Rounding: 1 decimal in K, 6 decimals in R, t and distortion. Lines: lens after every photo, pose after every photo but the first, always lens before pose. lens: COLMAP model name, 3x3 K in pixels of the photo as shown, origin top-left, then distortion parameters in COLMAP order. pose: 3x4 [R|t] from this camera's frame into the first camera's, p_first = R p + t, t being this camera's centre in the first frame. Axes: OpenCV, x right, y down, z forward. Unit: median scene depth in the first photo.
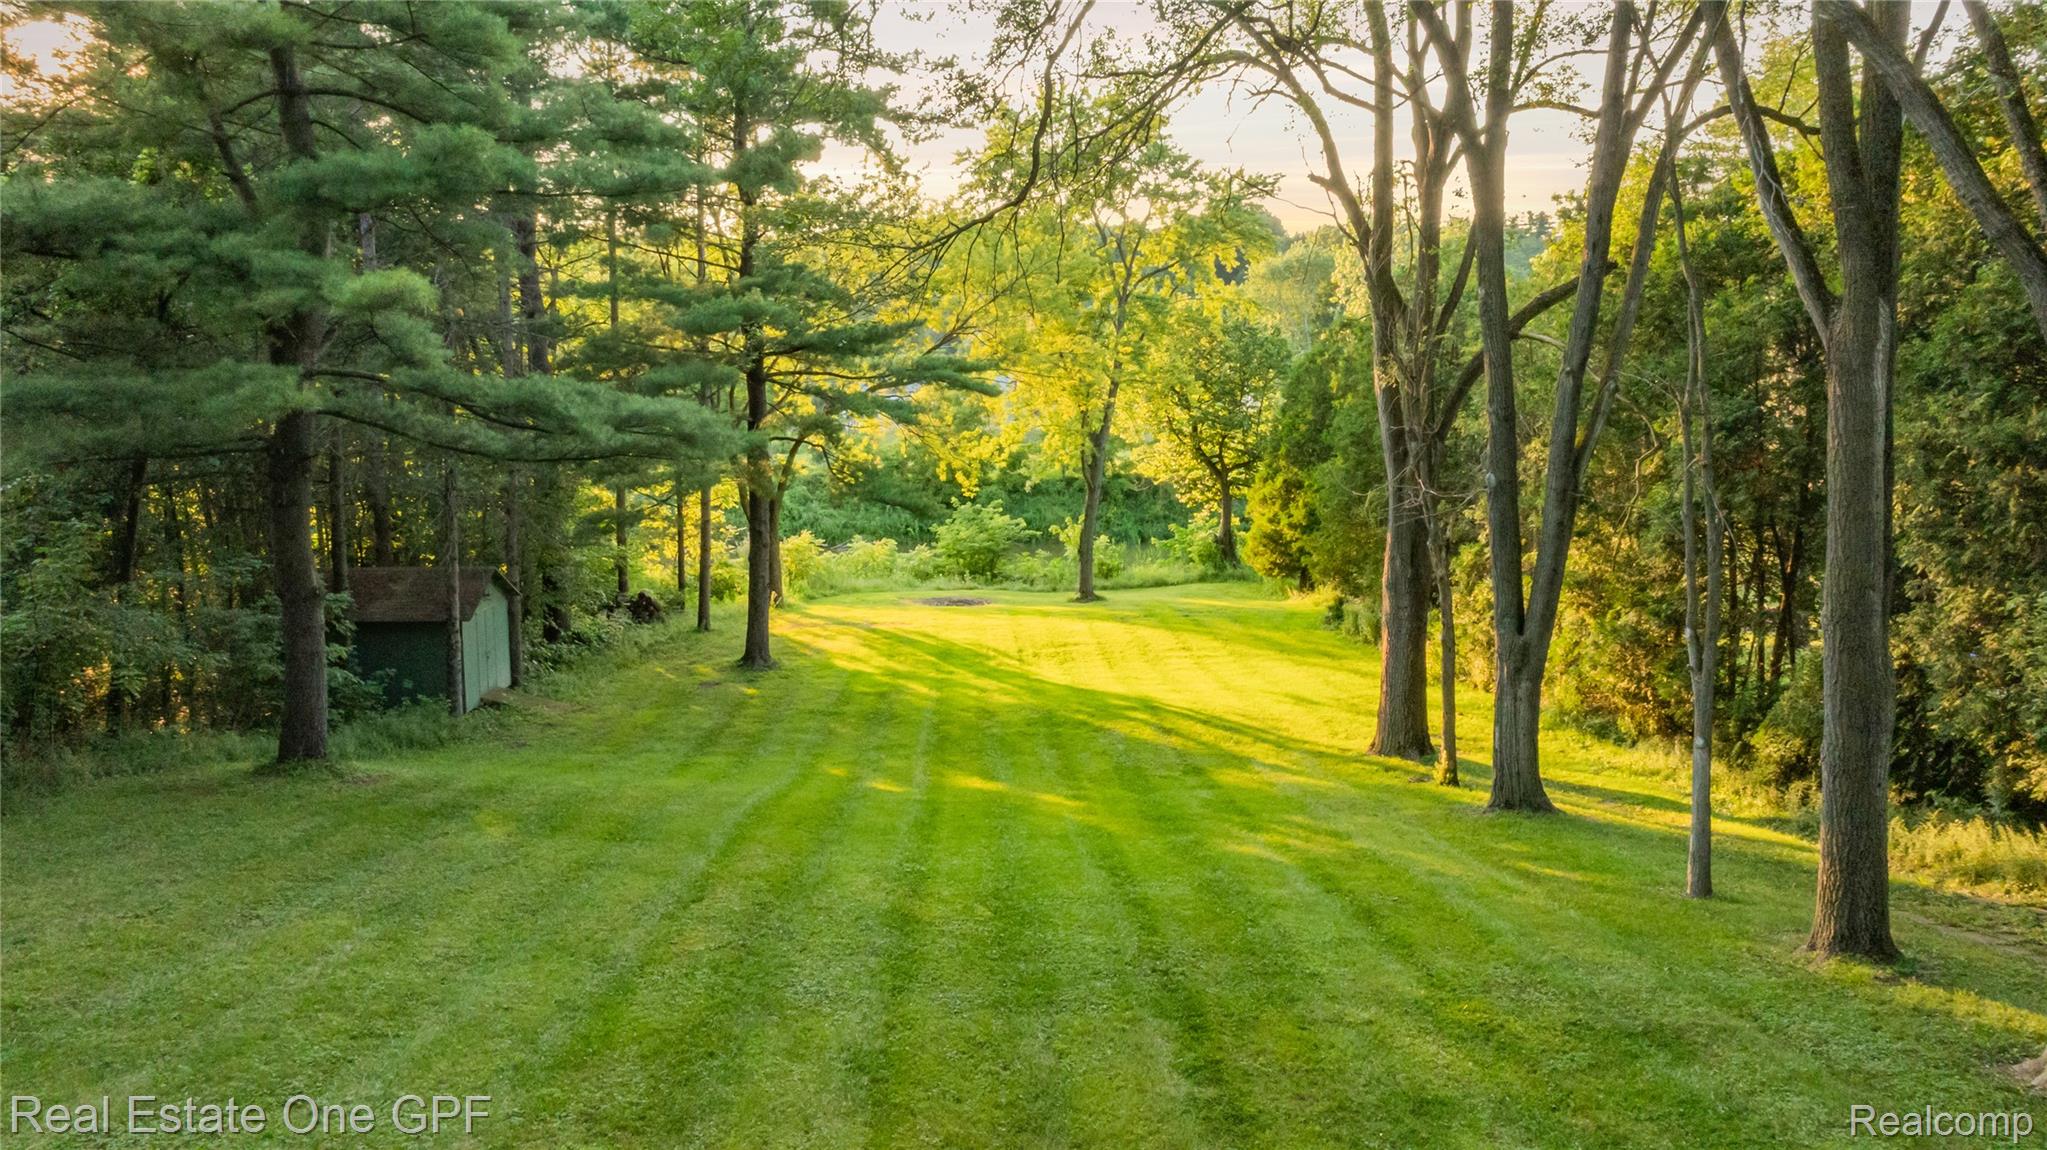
lens RADIAL K [[1404.7, 0, 1023.5], [0, 1404.7, 575.0], [0, 0, 1]] dist [-0.007678, -0.001260]
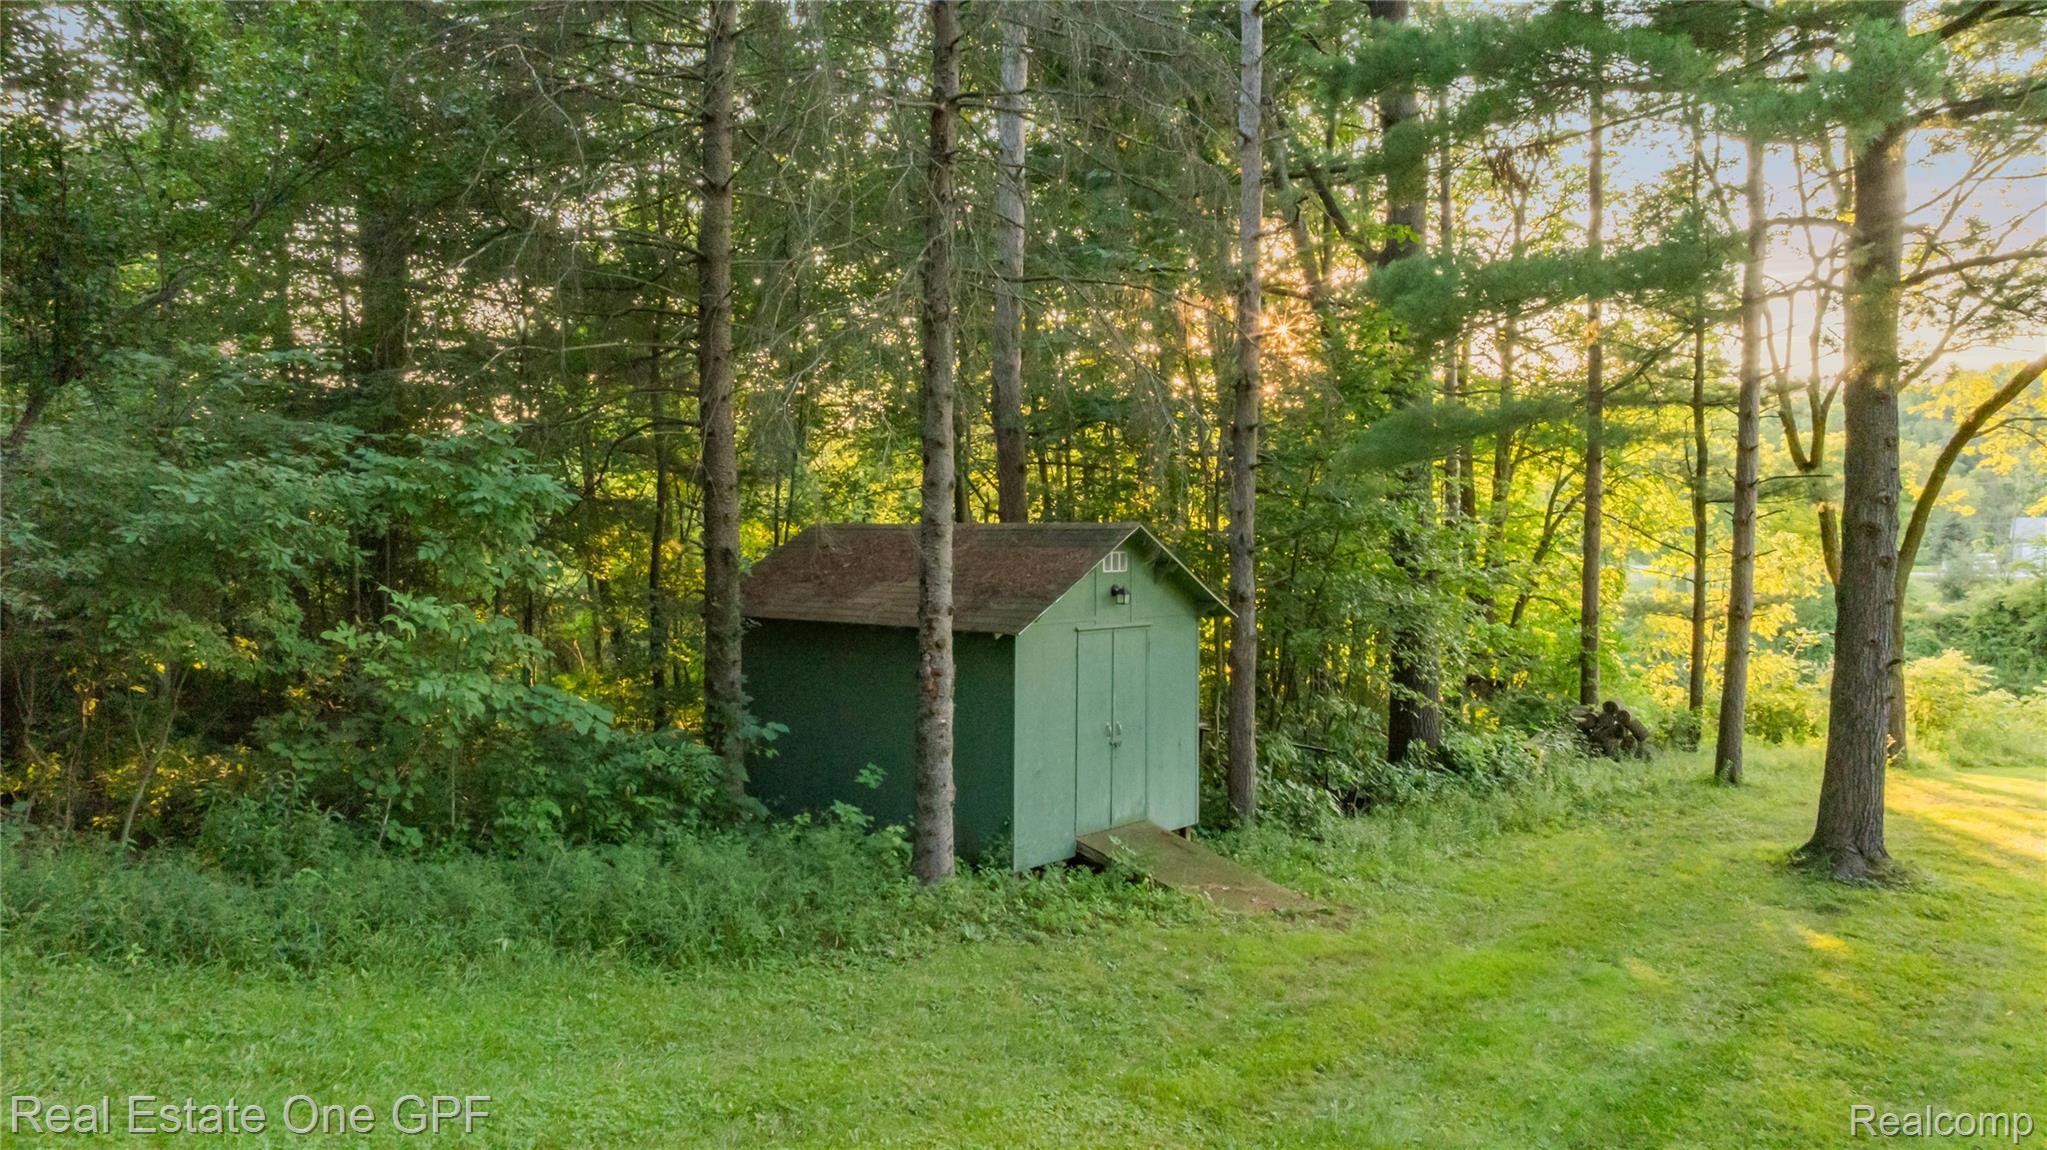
lens RADIAL K [[1436.1, 0, 1063.6], [0, 1436.1, 573.6], [0, 0, 1]] dist [0.002602, -0.000188]
pose [[0.770889, 0.028728, -0.636321, -0.079366], [-0.104637, 0.991123, -0.082019, 0.028487], [0.628316, 0.129810, 0.767052, 0.409148]]
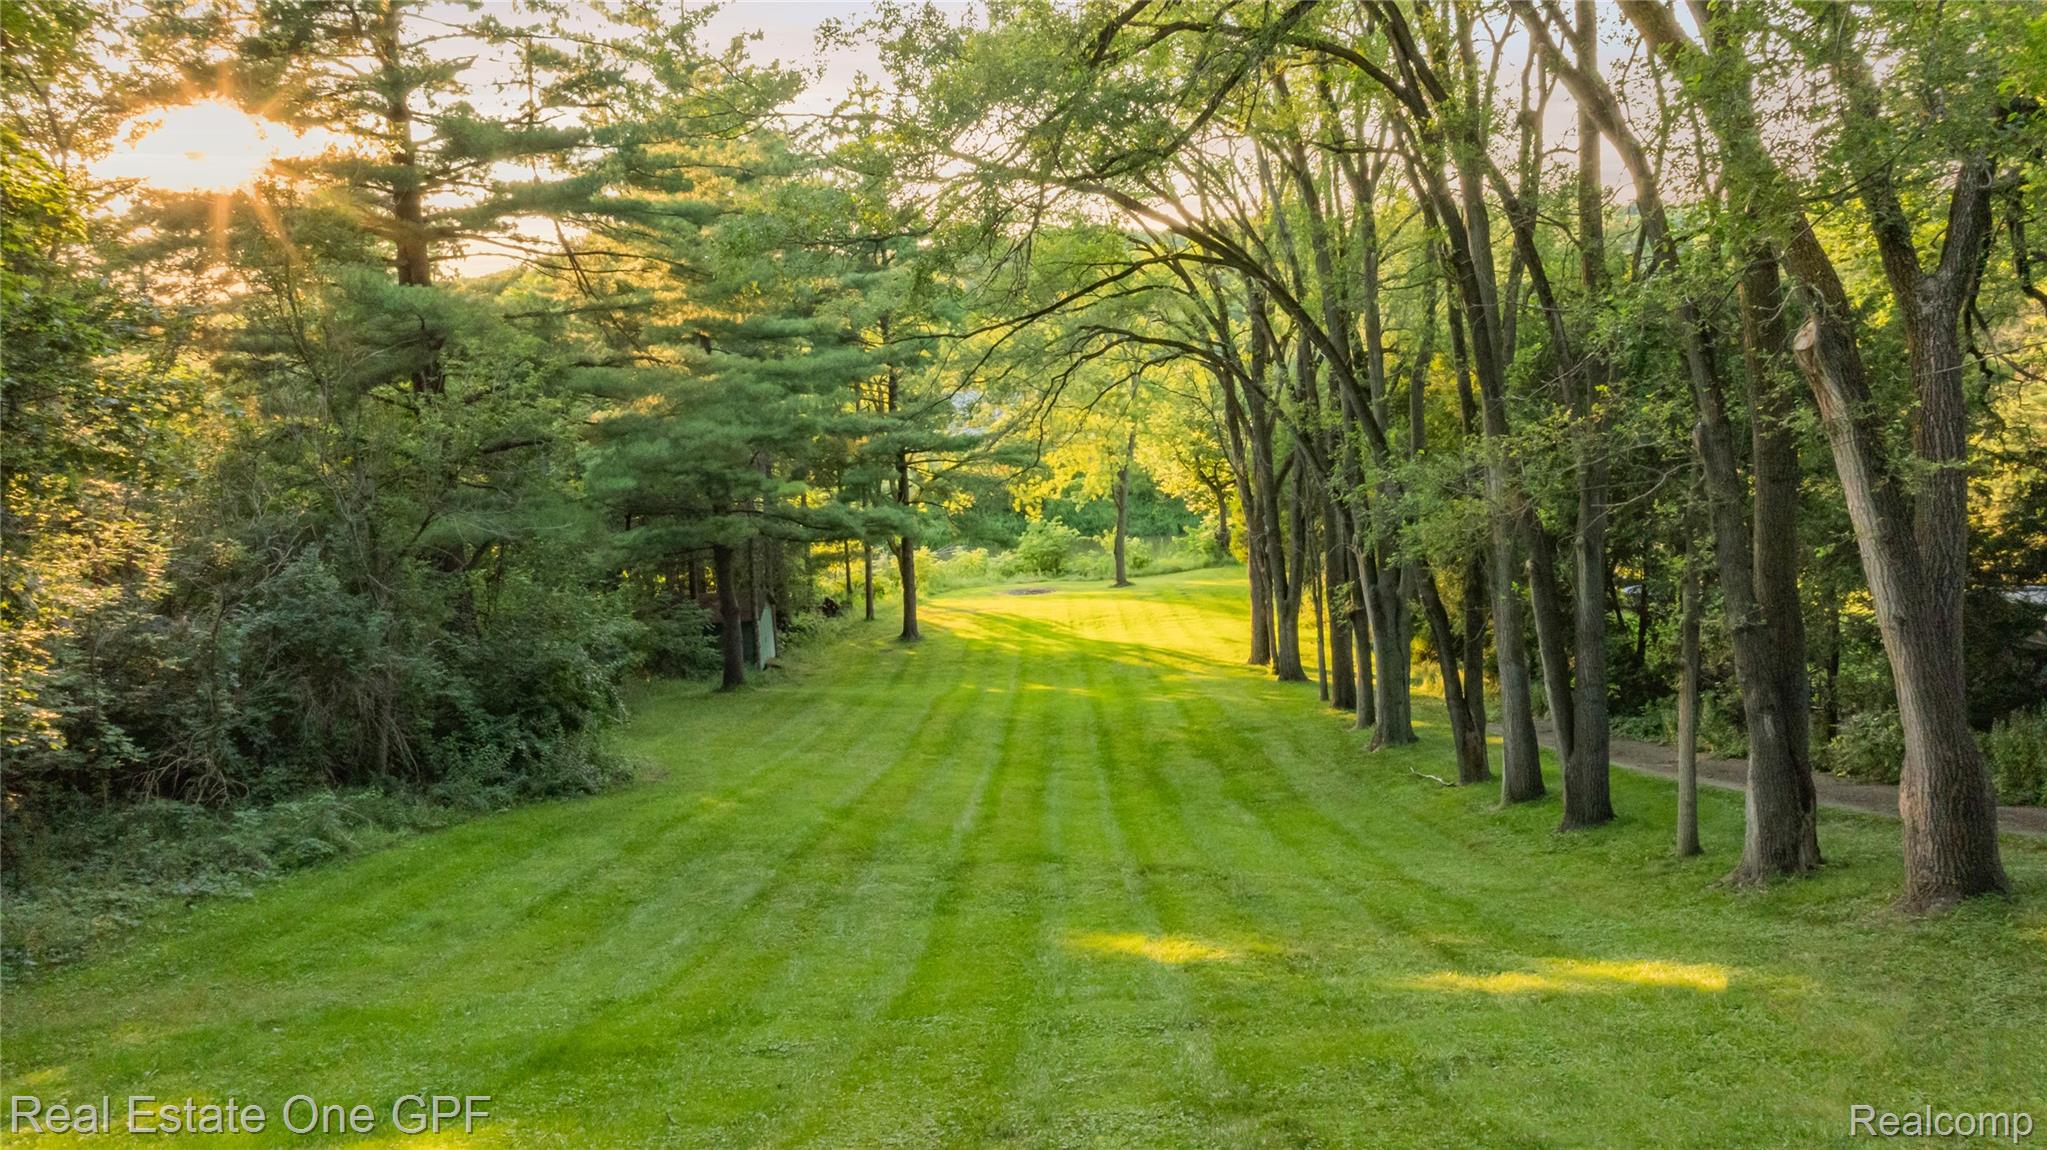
lens RADIAL K [[1404.7, 0, 1023.5], [0, 1404.7, 575.0], [0, 0, 1]] dist [-0.007678, -0.001260]
pose [[0.996655, -0.054942, -0.060504, 0.035525], [0.055782, 0.998368, 0.012273, -0.017991], [0.059731, -0.015607, 0.998093, -0.494399]]
